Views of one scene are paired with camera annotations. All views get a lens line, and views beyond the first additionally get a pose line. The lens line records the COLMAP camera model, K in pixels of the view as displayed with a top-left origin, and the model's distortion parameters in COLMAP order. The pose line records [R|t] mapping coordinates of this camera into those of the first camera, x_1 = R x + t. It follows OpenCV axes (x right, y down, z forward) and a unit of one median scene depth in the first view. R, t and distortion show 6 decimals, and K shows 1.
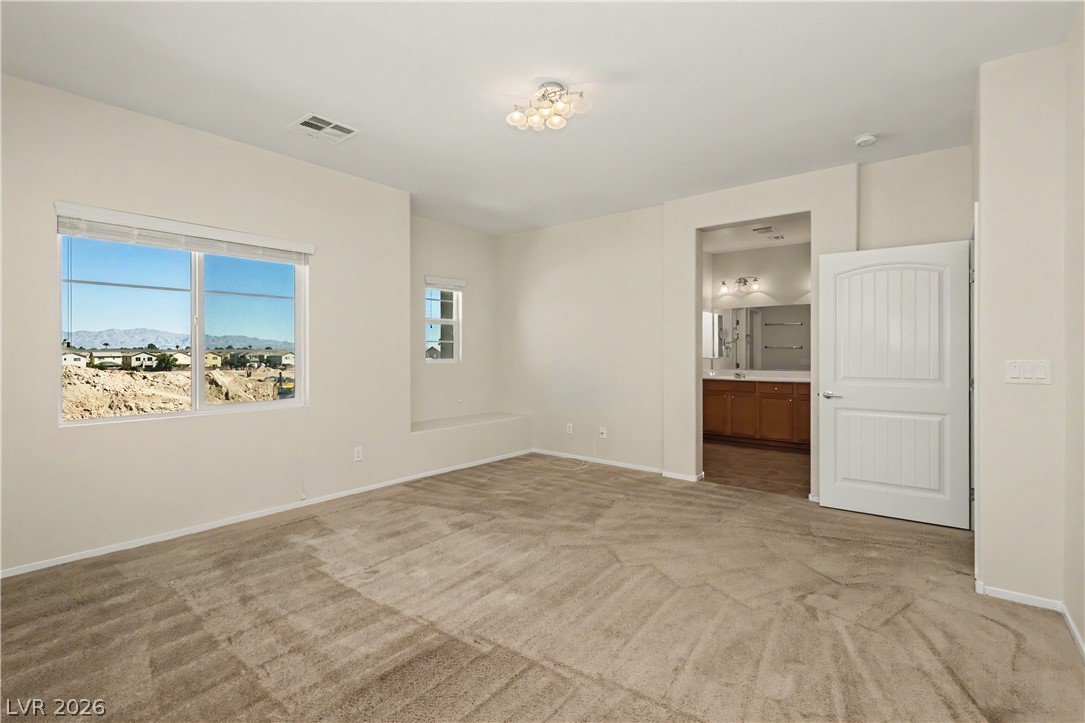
lens RADIAL K [[505.9, 0, 542.5], [0, 505.9, 361.5], [0, 0, 1]] dist [-0.000180, -0.000361]
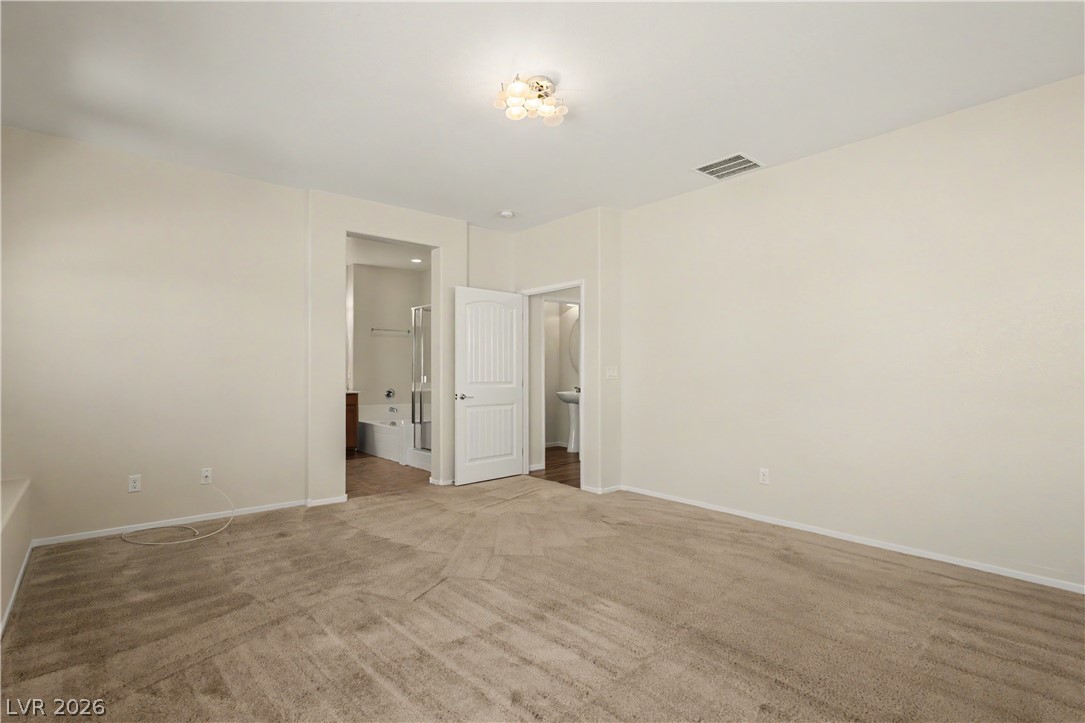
lens RADIAL K [[505.9, 0, 542.5], [0, 505.9, 361.5], [0, 0, 1]] dist [-0.000180, -0.000361]
pose [[0.169737, 0.024352, 0.985188, -0.705412], [0.003386, 0.999674, -0.025294, 0.012694], [-0.985484, 0.007629, 0.169599, 0.628785]]
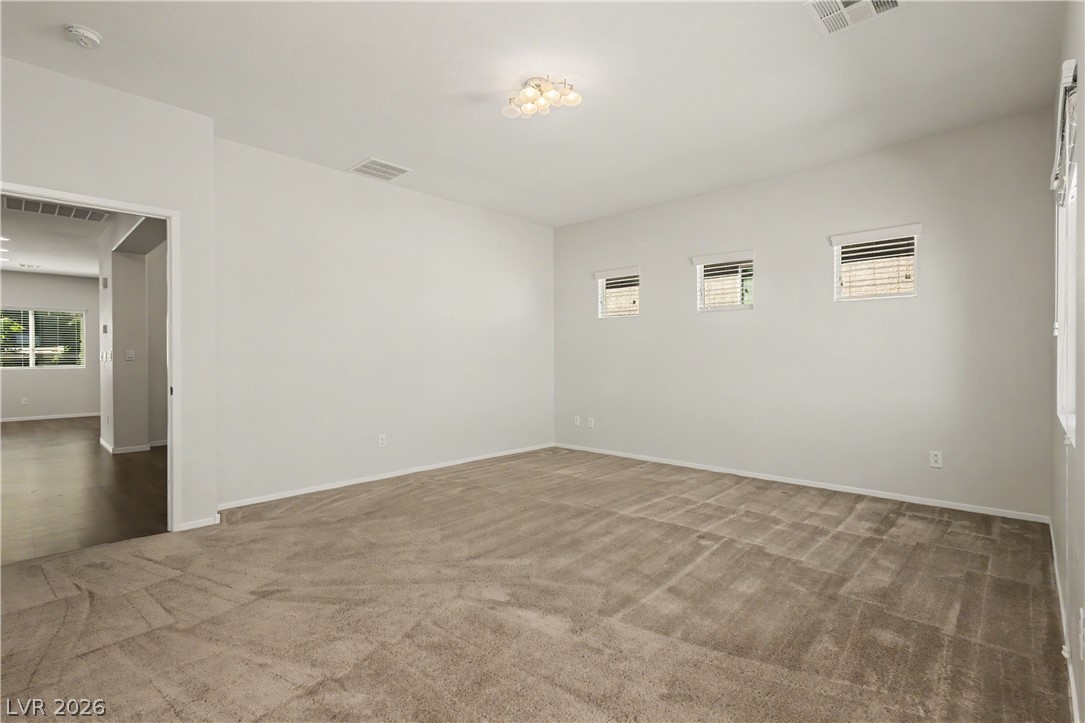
lens RADIAL K [[505.9, 0, 542.5], [0, 505.9, 361.5], [0, 0, 1]] dist [-0.000180, -0.000361]
pose [[-0.996014, 0.005550, 0.089023, -0.040581], [0.006837, 0.999876, 0.014154, 0.029453], [-0.088934, 0.014706, -0.995929, 1.530775]]
